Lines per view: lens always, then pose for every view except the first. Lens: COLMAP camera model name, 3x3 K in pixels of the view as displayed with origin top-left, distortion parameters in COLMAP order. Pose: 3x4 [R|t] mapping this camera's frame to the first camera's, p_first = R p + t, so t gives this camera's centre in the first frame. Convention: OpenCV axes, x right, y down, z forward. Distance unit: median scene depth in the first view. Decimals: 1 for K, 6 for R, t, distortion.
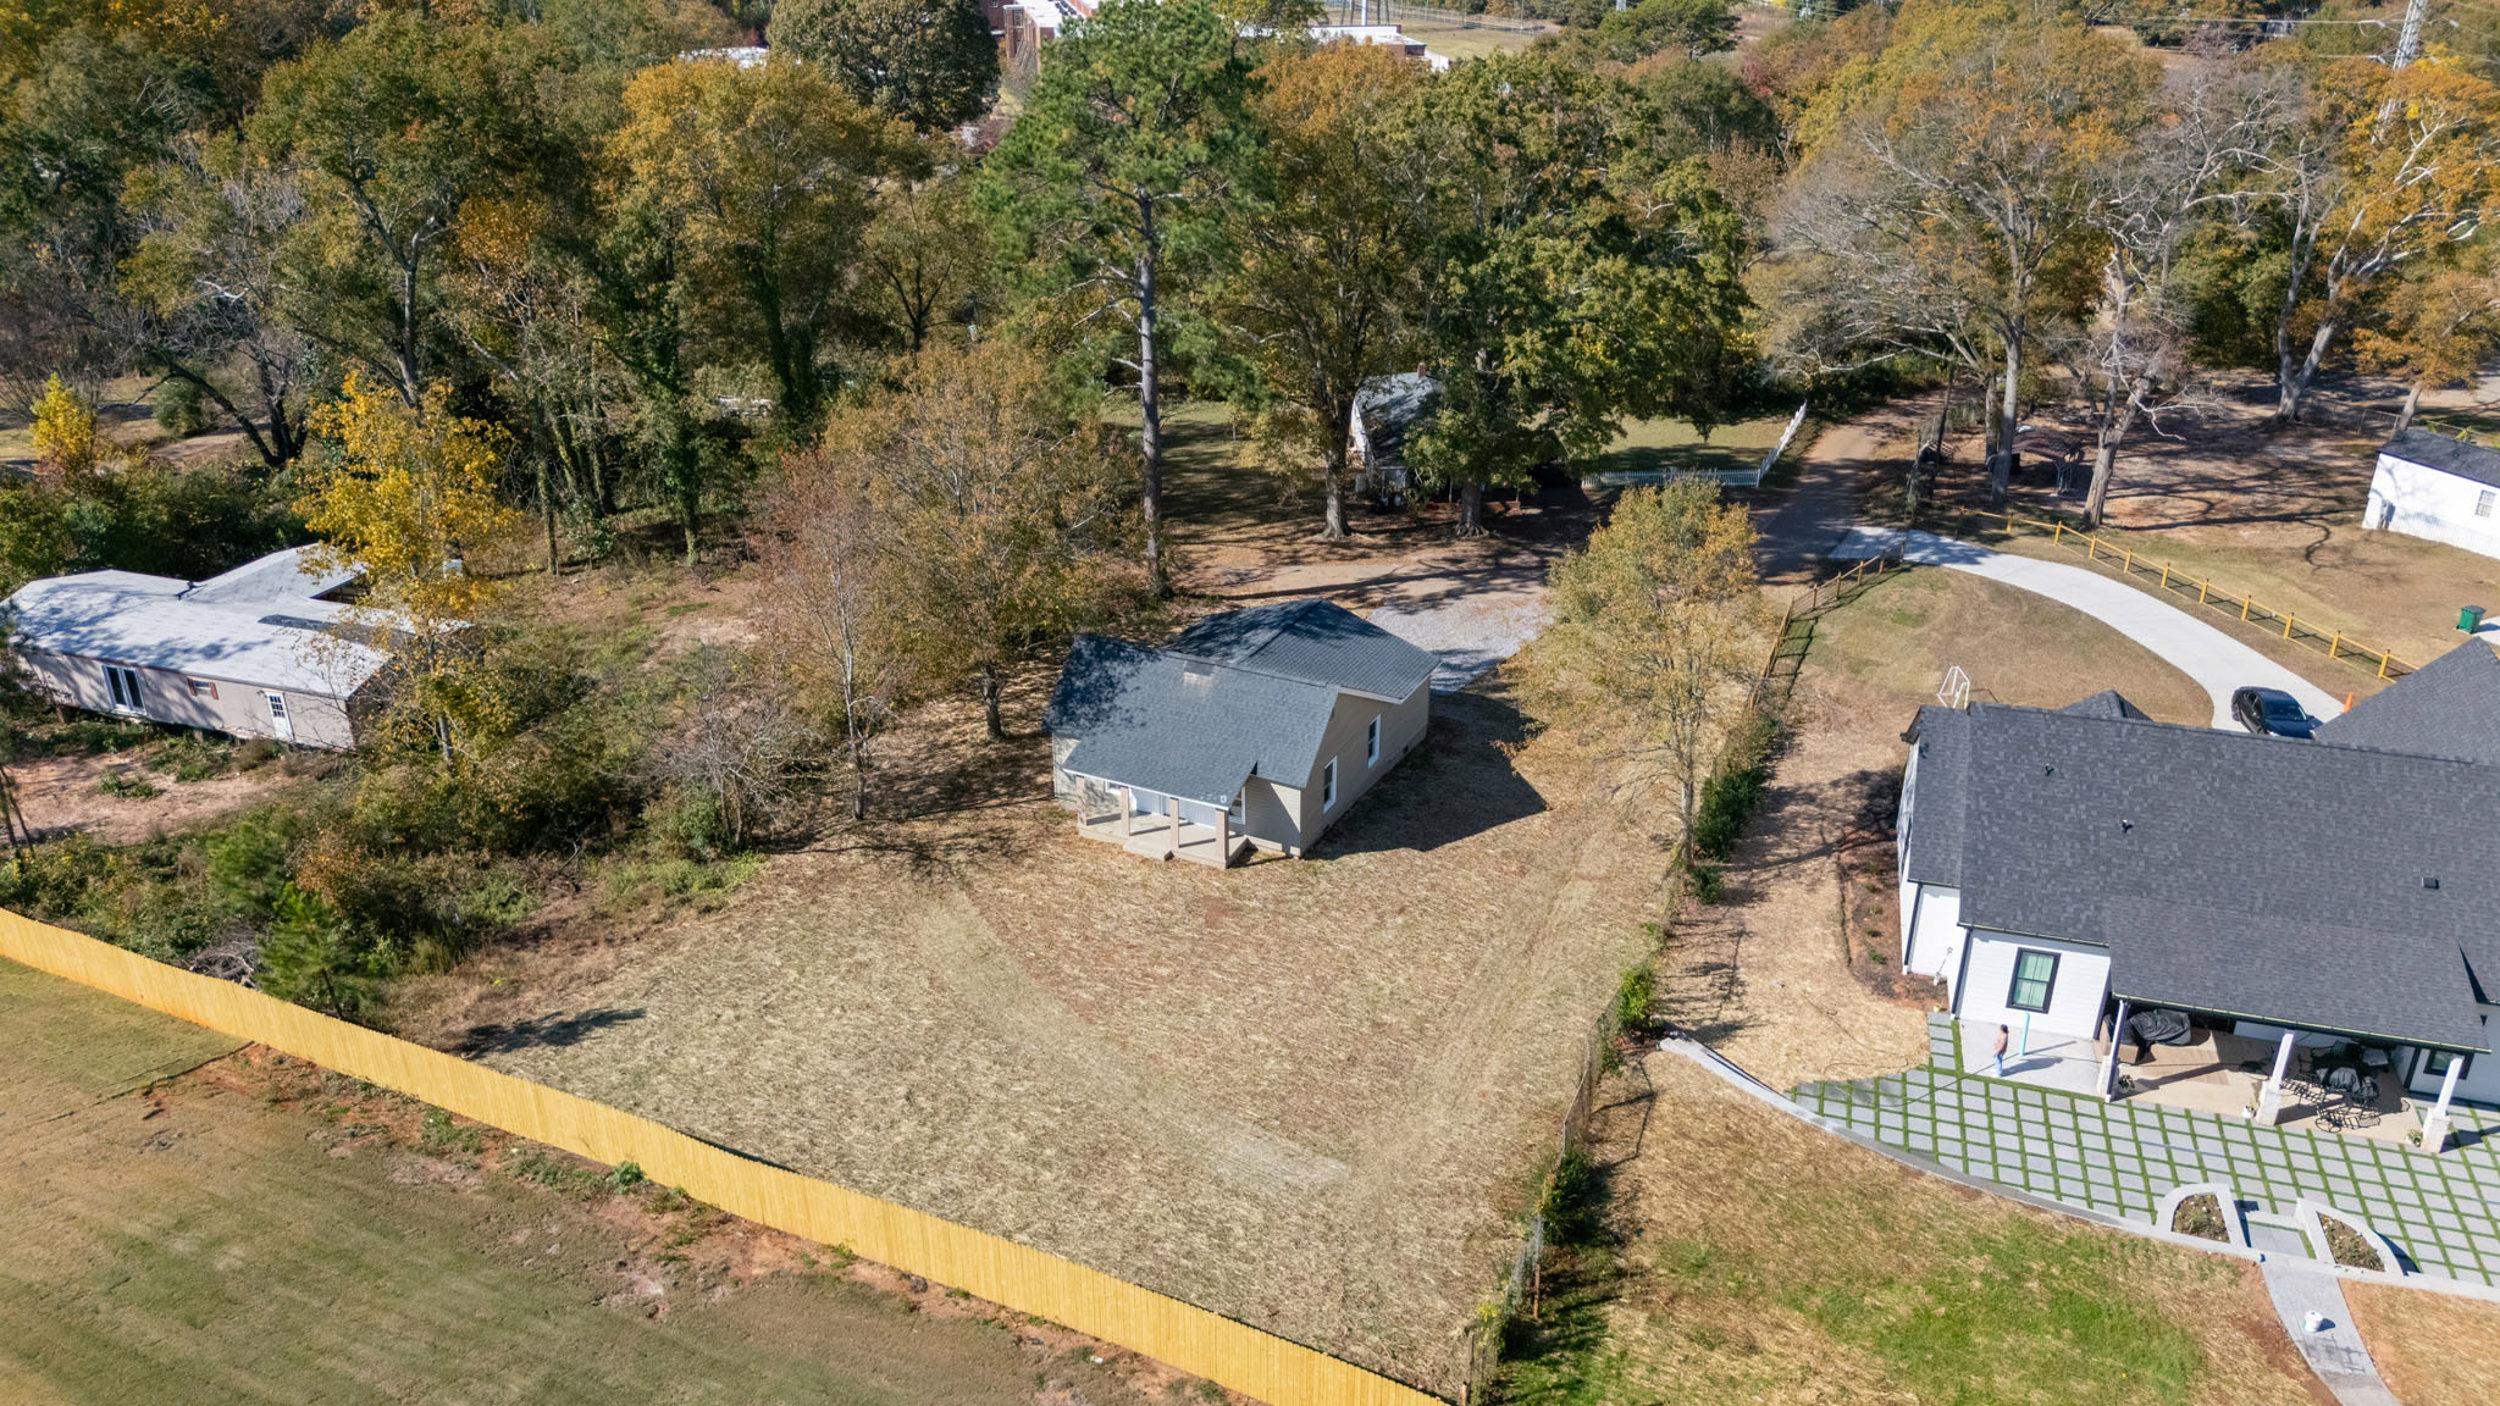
lens RADIAL K [[1810.3, 0, 1250.0], [0, 1810.3, 703.0], [0, 0, 1]] dist [0.037641, -0.005052]
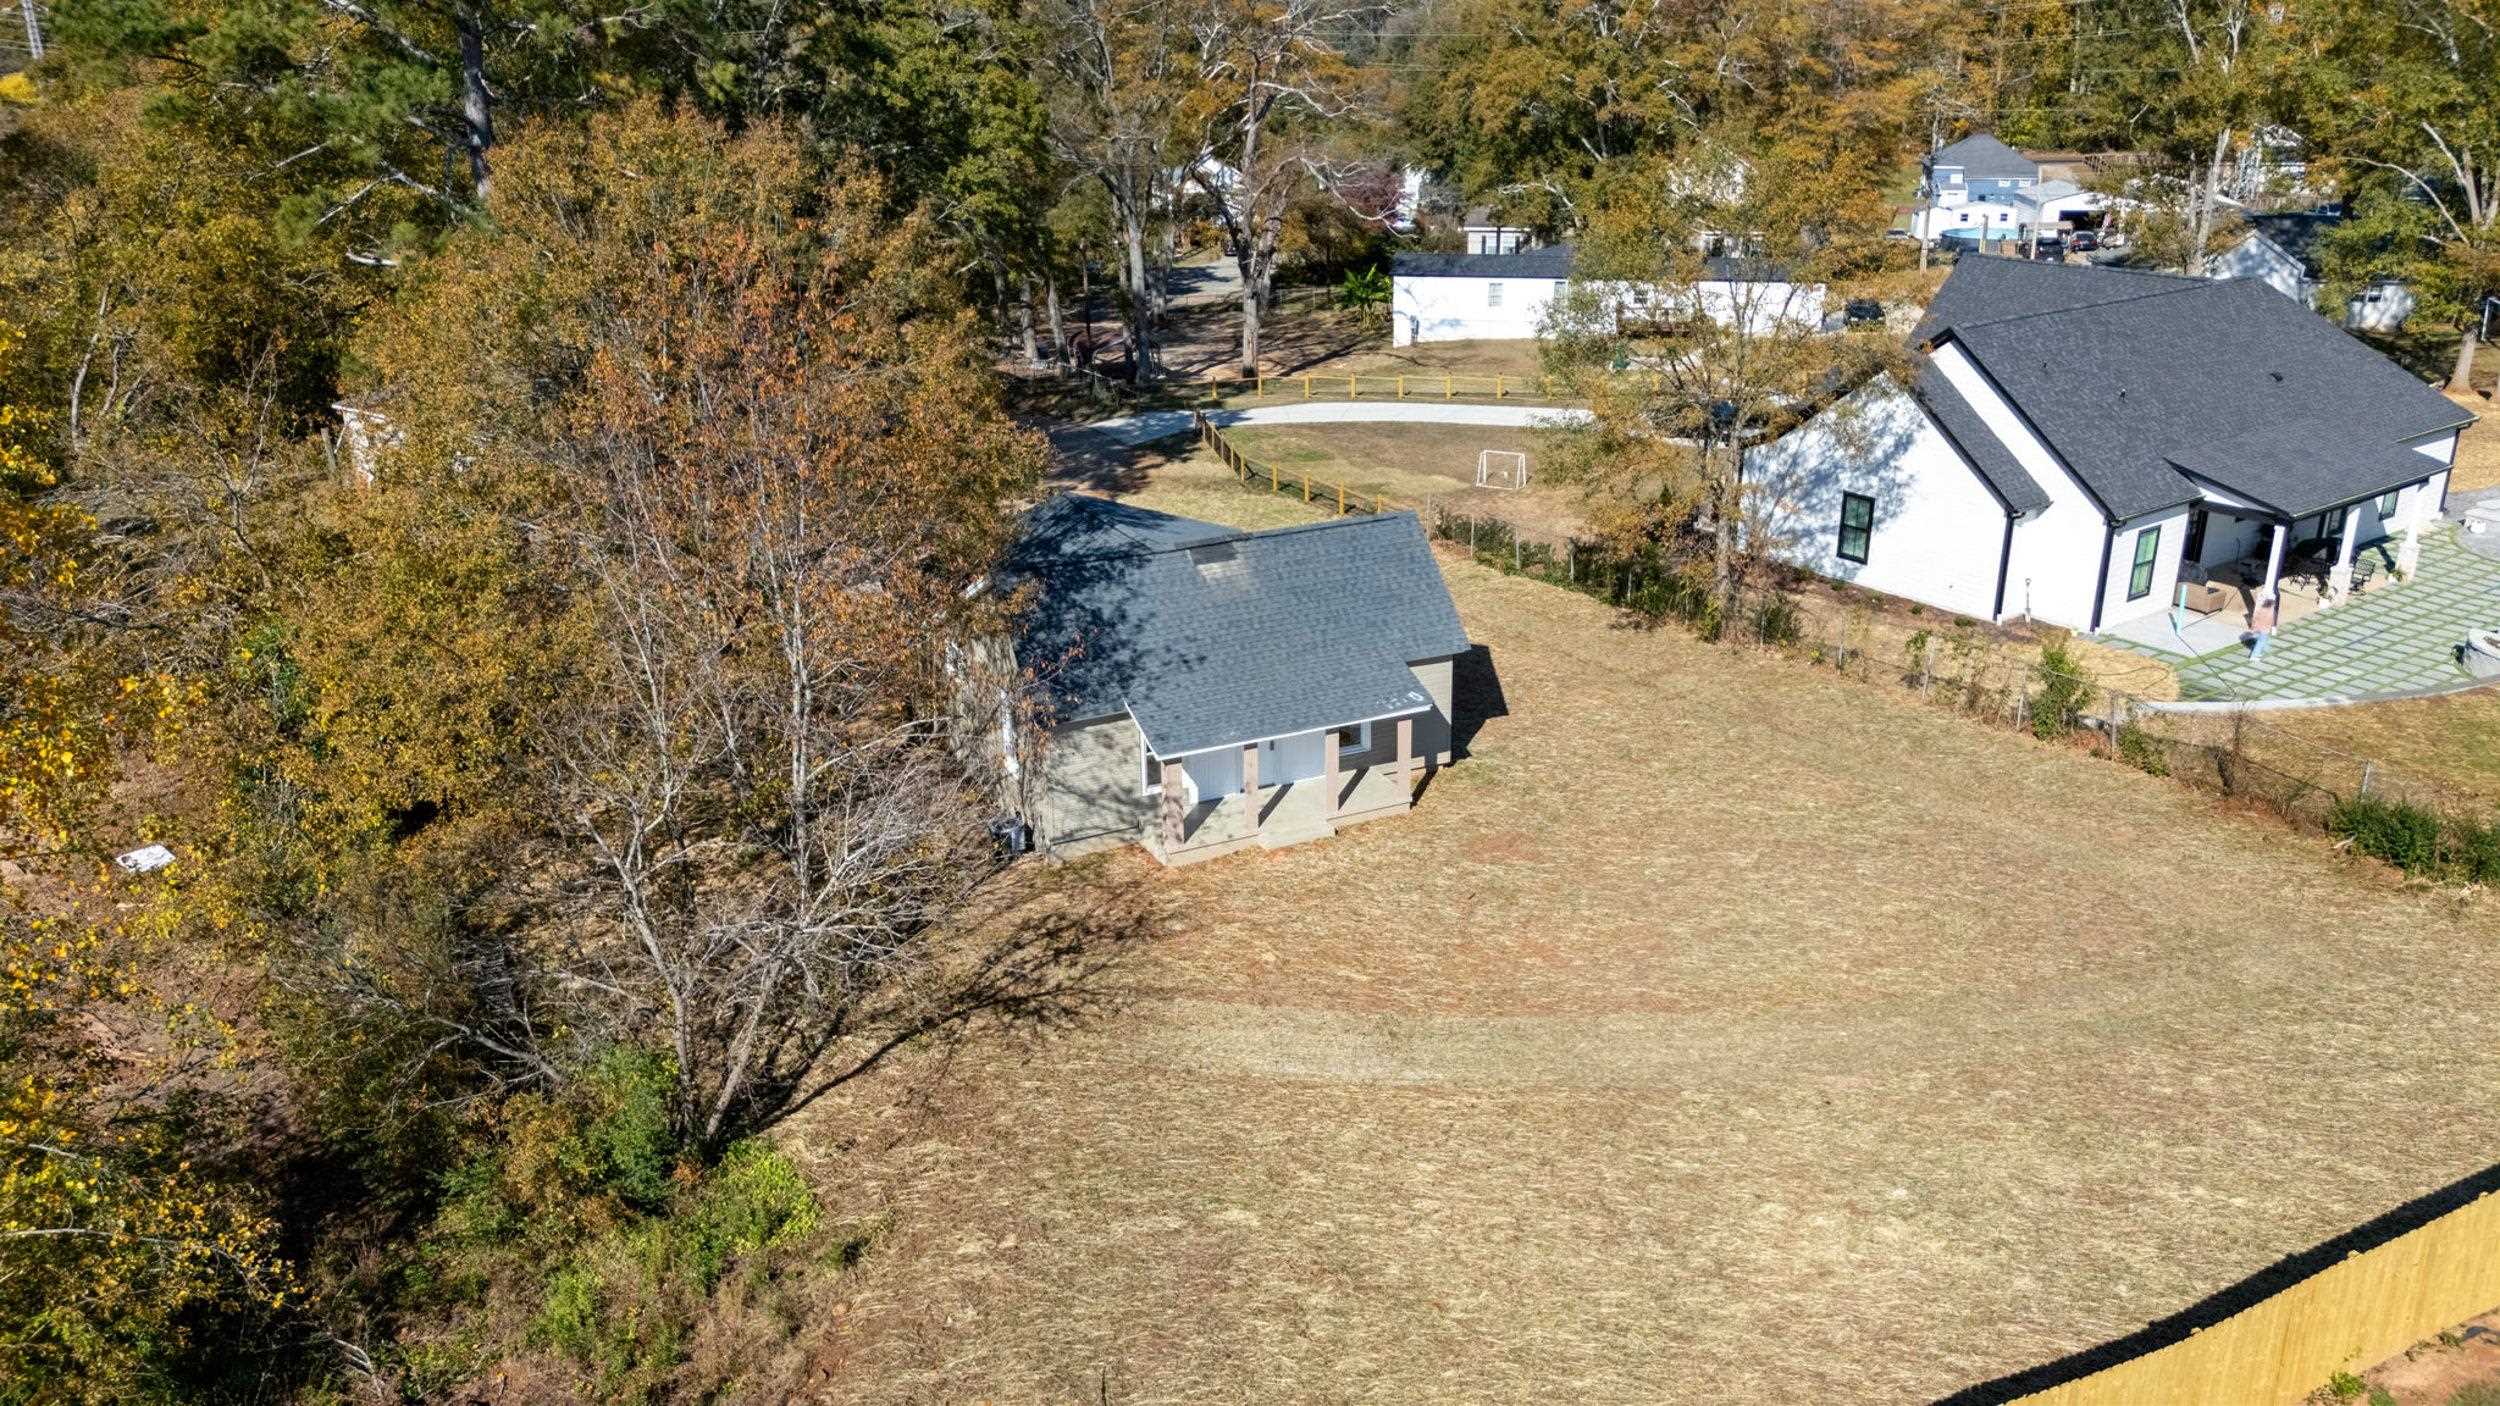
lens RADIAL K [[1775.0, 0, 1244.2], [0, 1775.0, 814.4], [0, 0, 1]] dist [-0.002499, -0.003620]
pose [[0.637952, -0.338360, 0.691758, -0.480641], [0.347675, 0.928088, 0.133323, -0.013612], [-0.687123, 0.155454, 0.709715, 0.563232]]
